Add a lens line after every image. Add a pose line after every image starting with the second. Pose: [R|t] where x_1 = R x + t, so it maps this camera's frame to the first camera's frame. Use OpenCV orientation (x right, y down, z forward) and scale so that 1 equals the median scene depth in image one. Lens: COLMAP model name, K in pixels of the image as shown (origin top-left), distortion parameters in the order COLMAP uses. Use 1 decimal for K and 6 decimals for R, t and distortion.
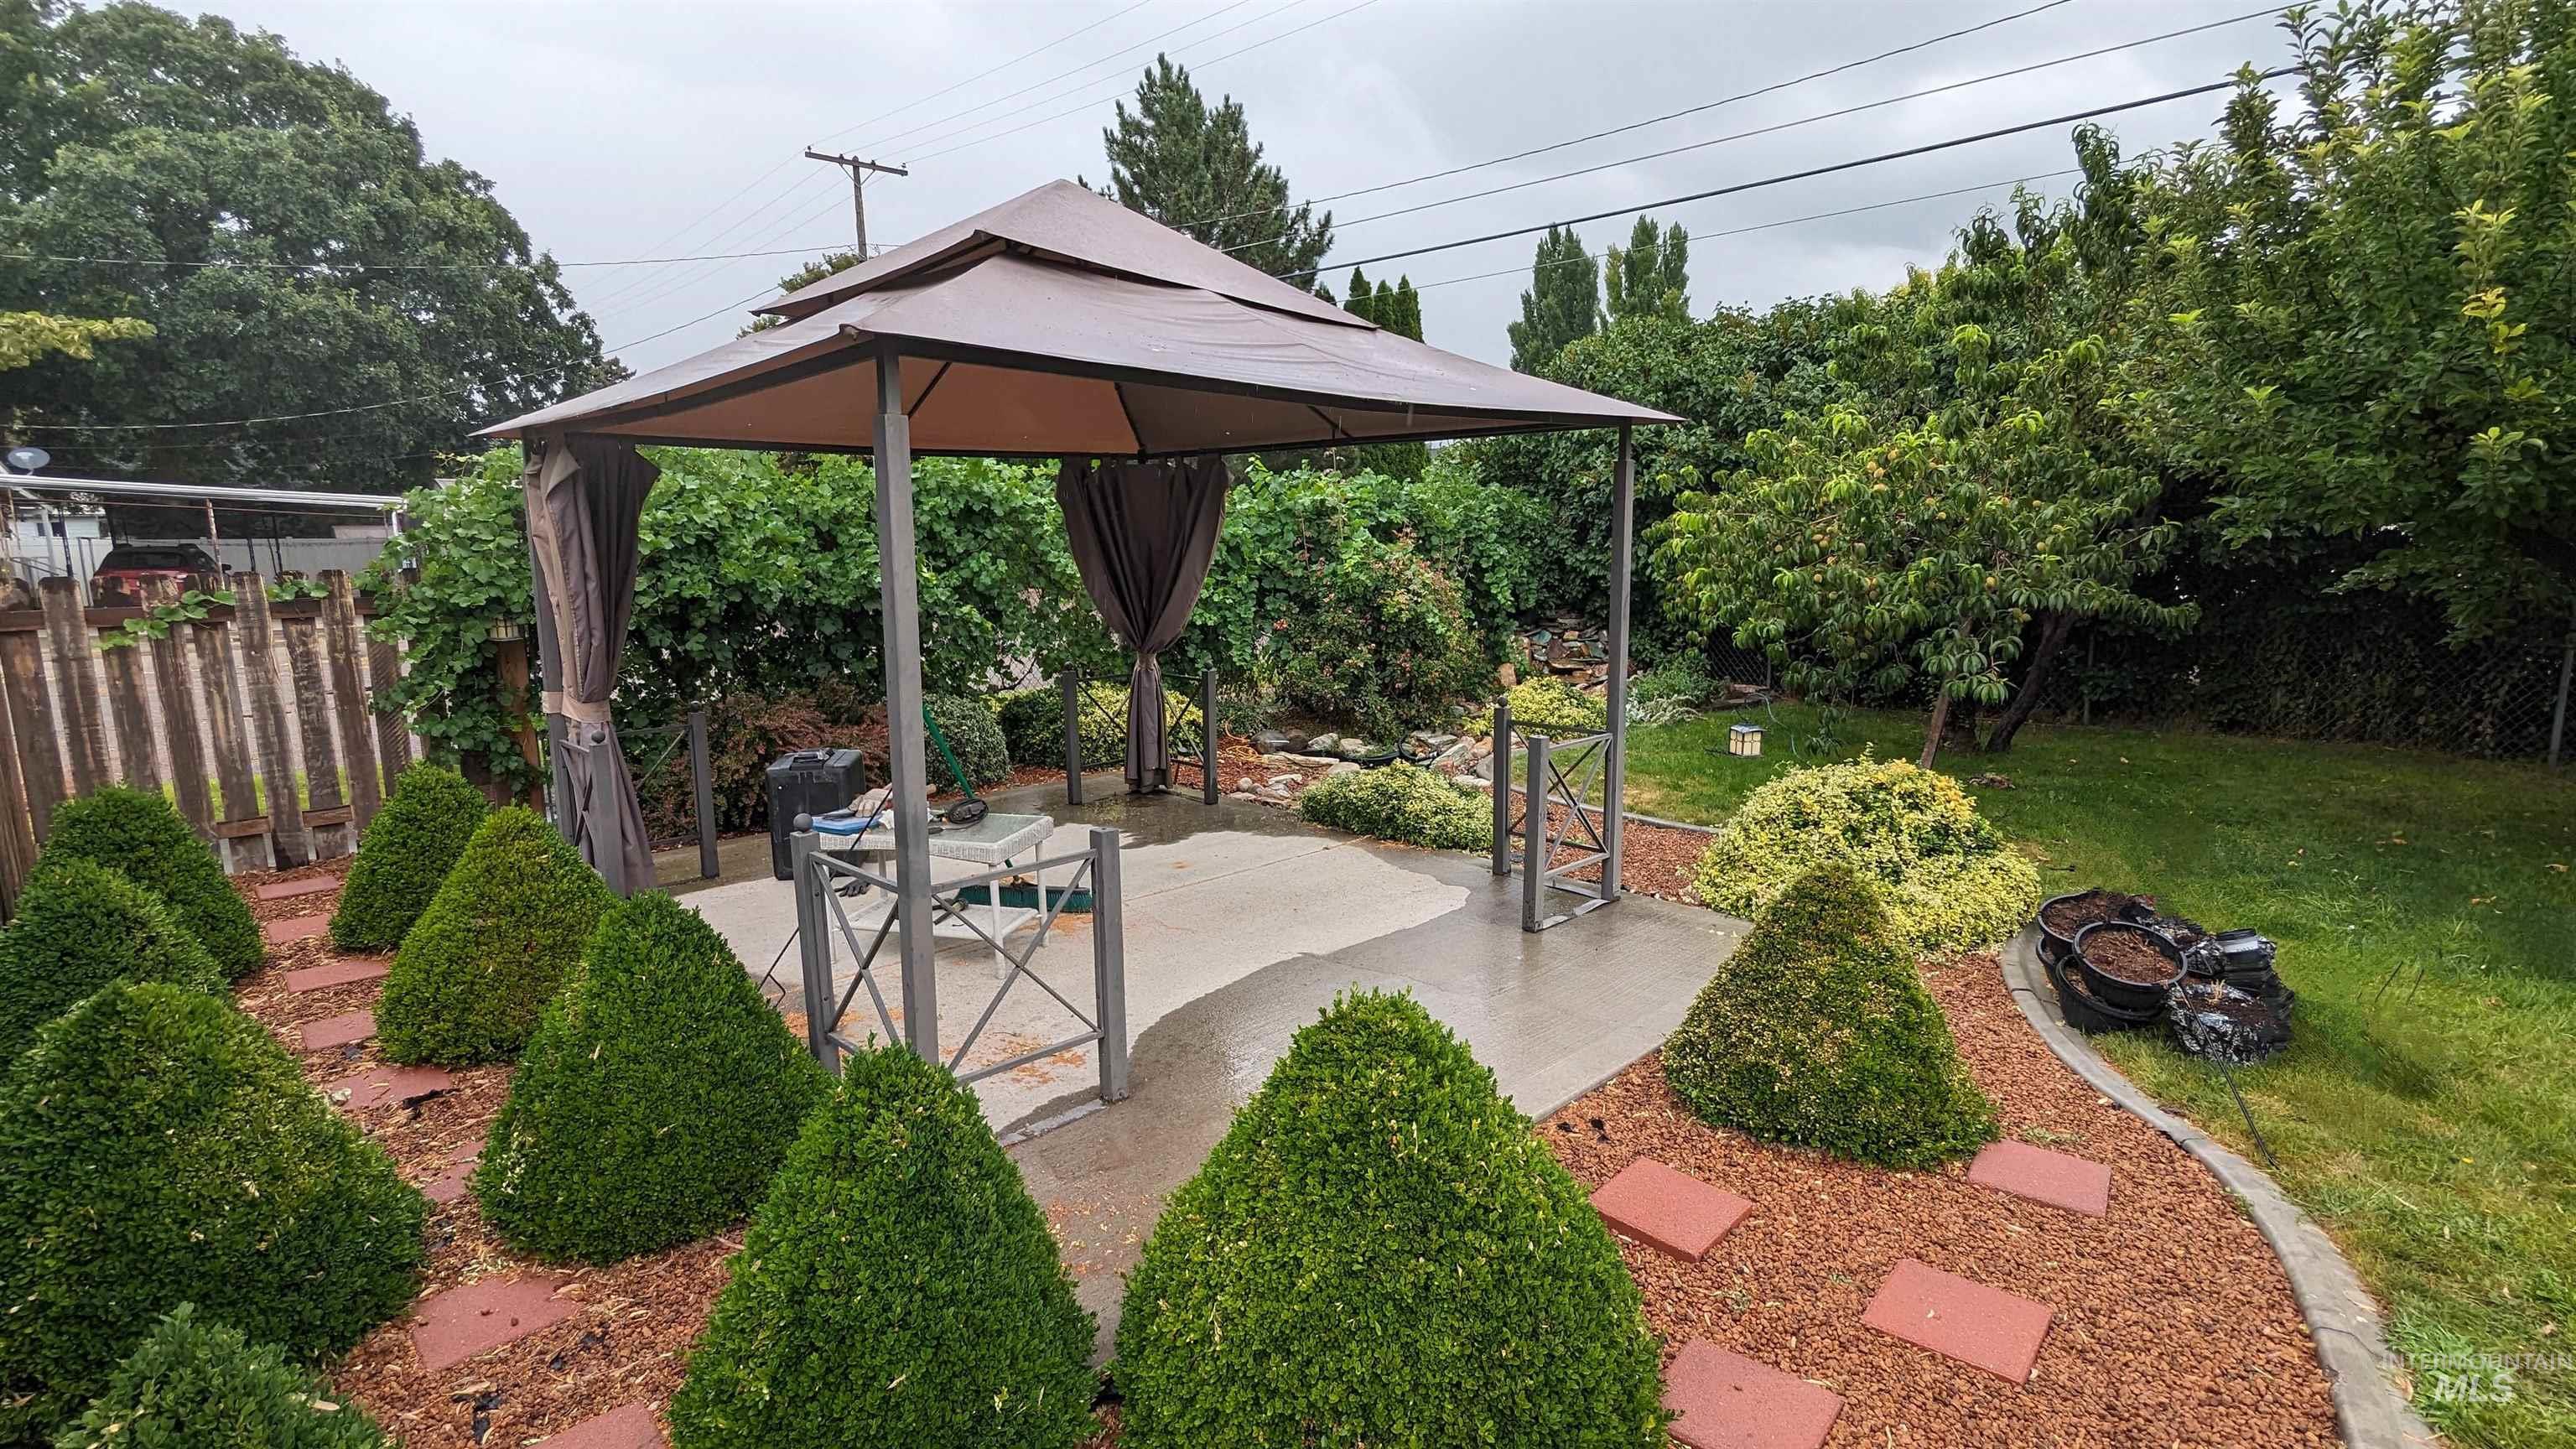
lens RADIAL K [[1208.7, 0, 1284.3], [0, 1208.7, 723.5], [0, 0, 1]] dist [-0.005866, 0.002066]
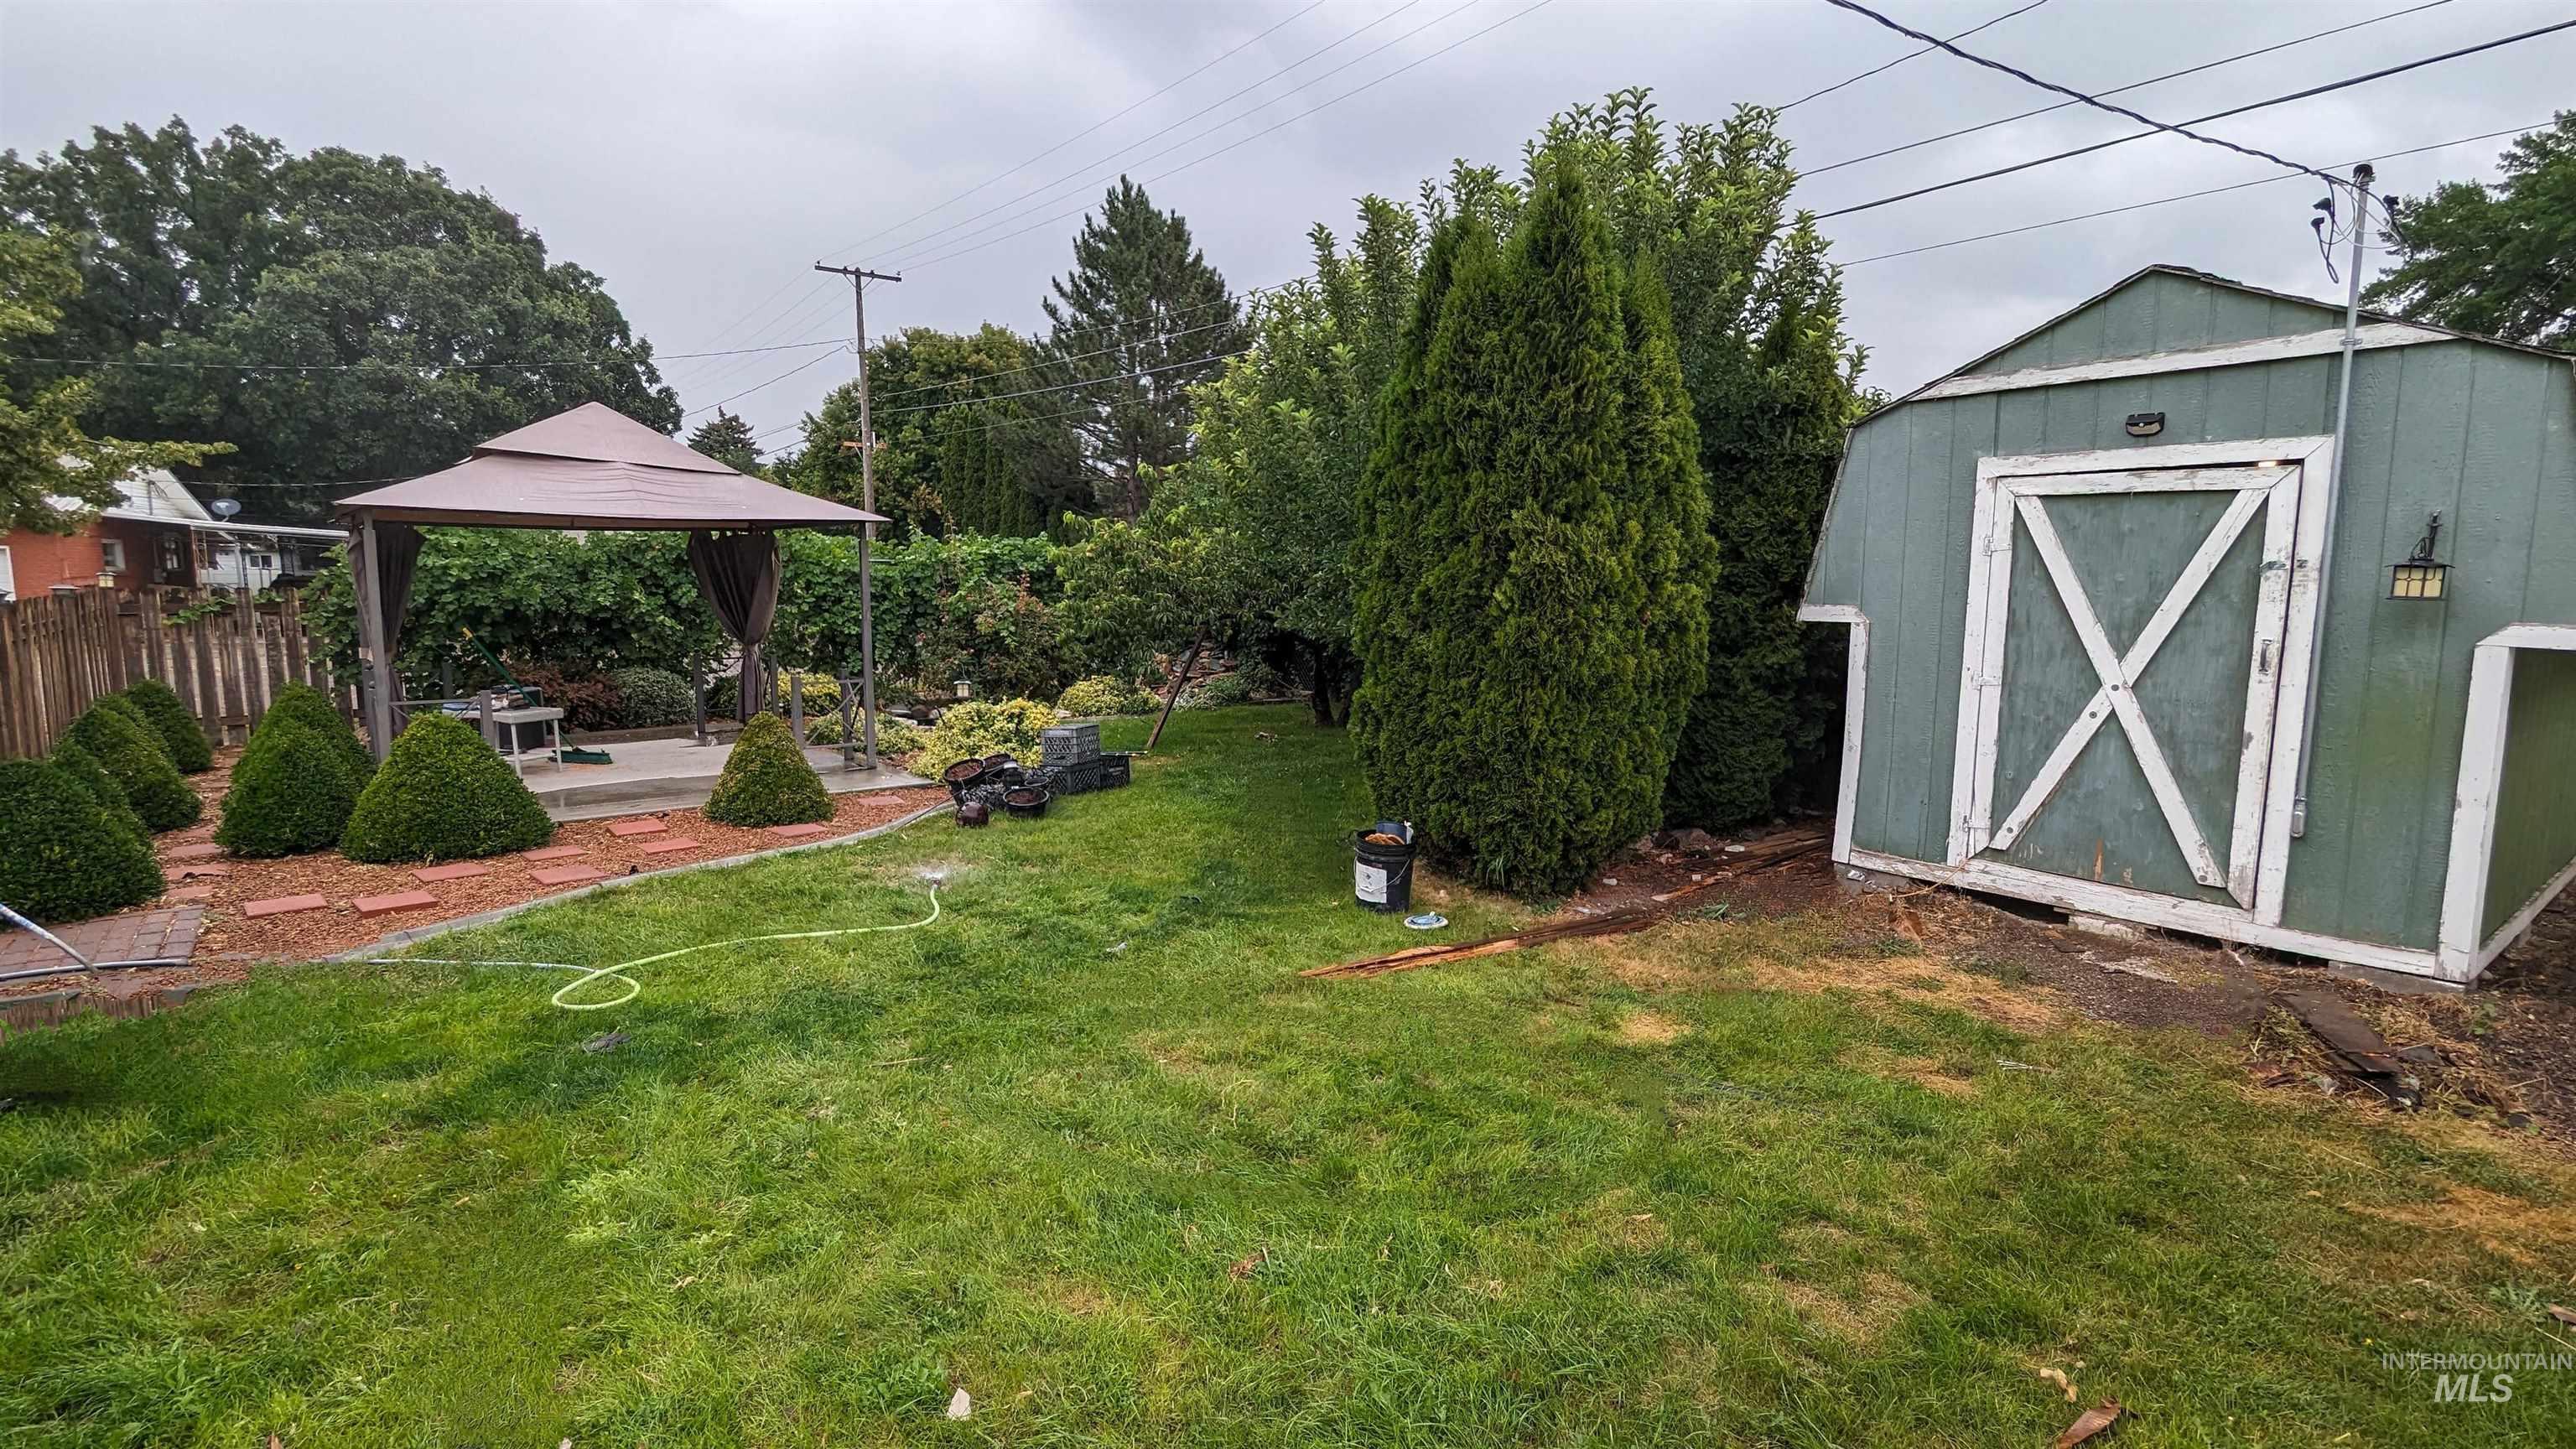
lens RADIAL K [[1208.7, 0, 1292.8], [0, 1208.7, 725.8], [0, 0, 1]] dist [-0.005866, 0.002066]
pose [[0.994923, 0.026701, -0.097033, 0.205388], [-0.030118, 0.998971, -0.033922, 0.022545], [0.096028, 0.036672, 0.994703, -0.153325]]
